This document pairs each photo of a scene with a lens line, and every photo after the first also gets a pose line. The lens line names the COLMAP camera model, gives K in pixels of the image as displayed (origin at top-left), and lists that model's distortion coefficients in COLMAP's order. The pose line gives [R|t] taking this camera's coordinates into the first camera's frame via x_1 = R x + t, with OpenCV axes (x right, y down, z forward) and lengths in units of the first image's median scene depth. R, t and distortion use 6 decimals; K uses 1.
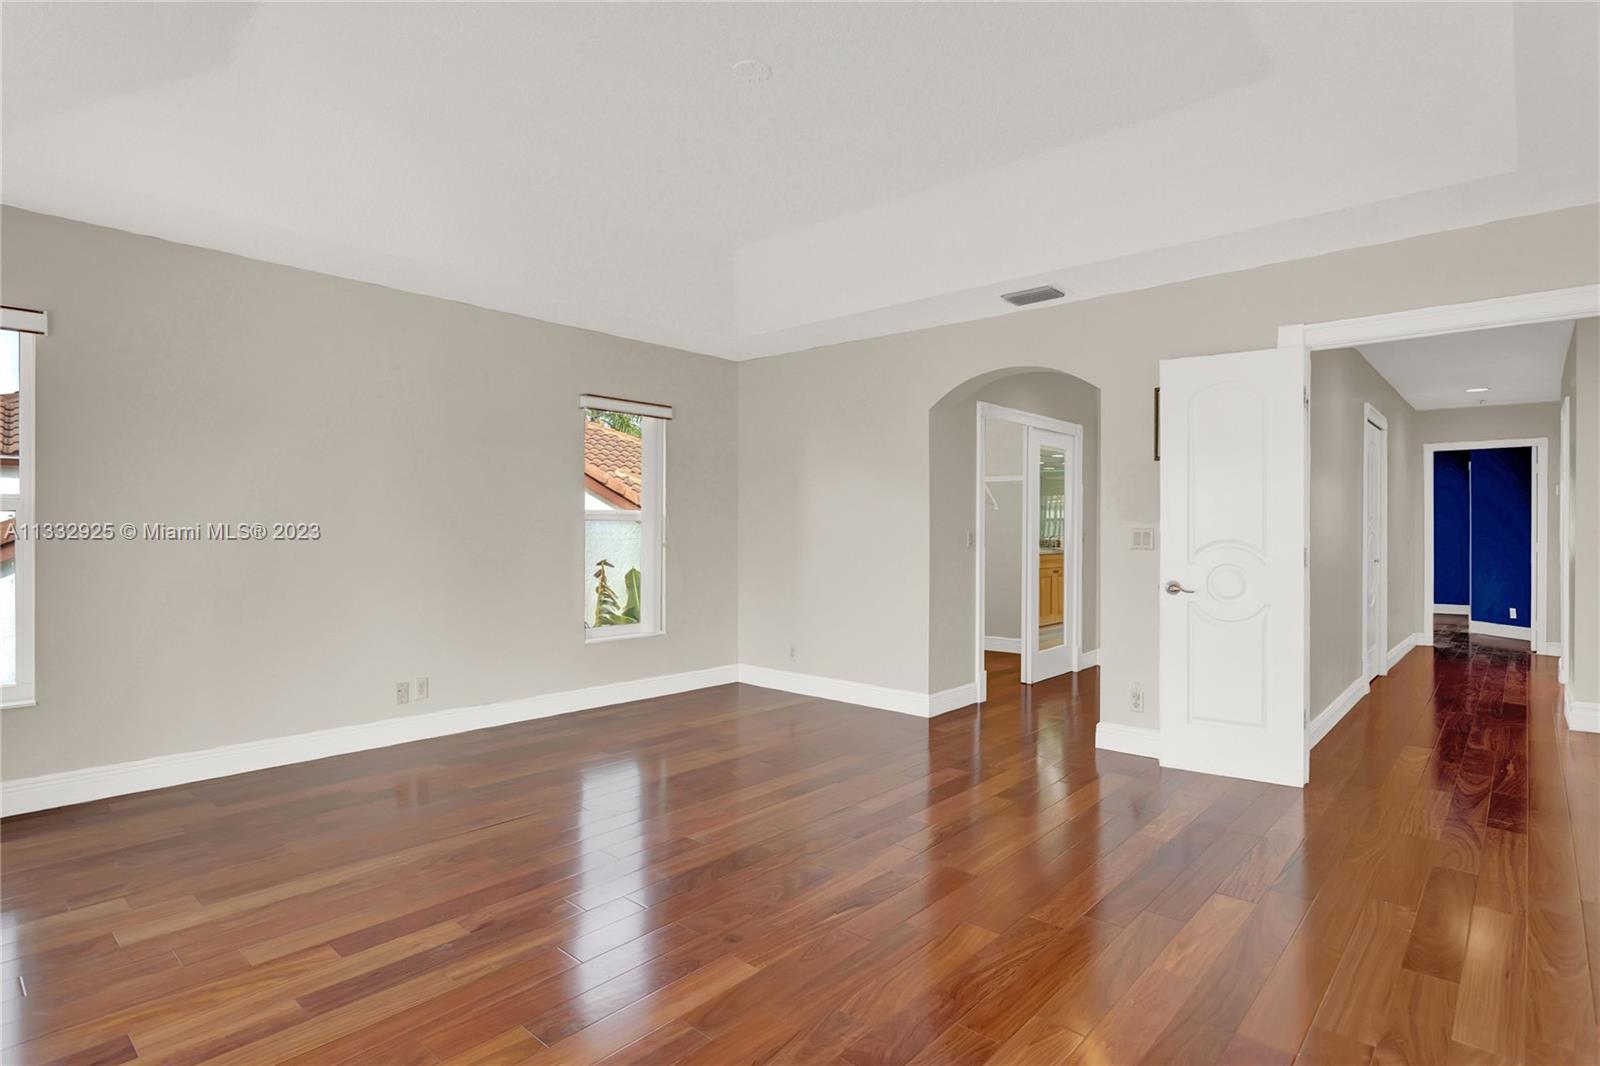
lens RADIAL K [[815.0, 0, 800.0], [0, 815.0, 533.0], [0, 0, 1]] dist [-0.000376, -0.000047]
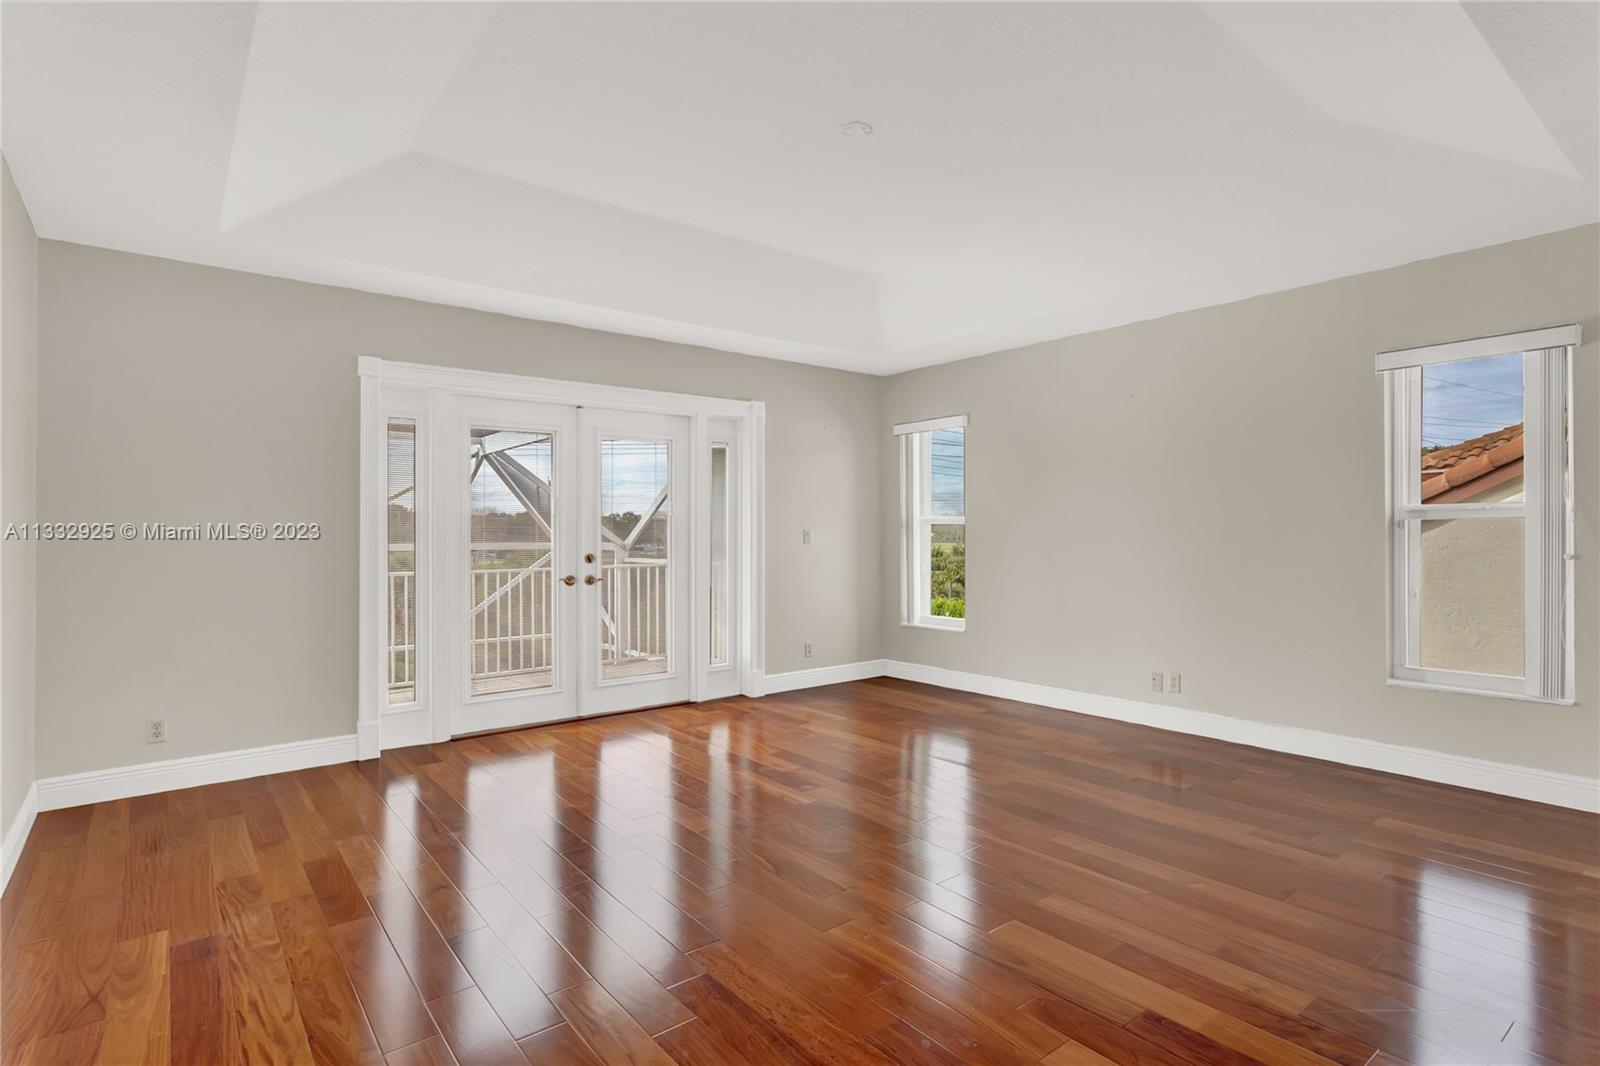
lens RADIAL K [[815.0, 0, 800.0], [0, 815.0, 533.0], [0, 0, 1]] dist [-0.000376, -0.000047]
pose [[-0.169419, -0.002944, -0.985540, 0.674449], [0.001220, 0.999994, -0.003196, -0.002691], [0.985543, -0.001743, -0.169414, 0.699121]]
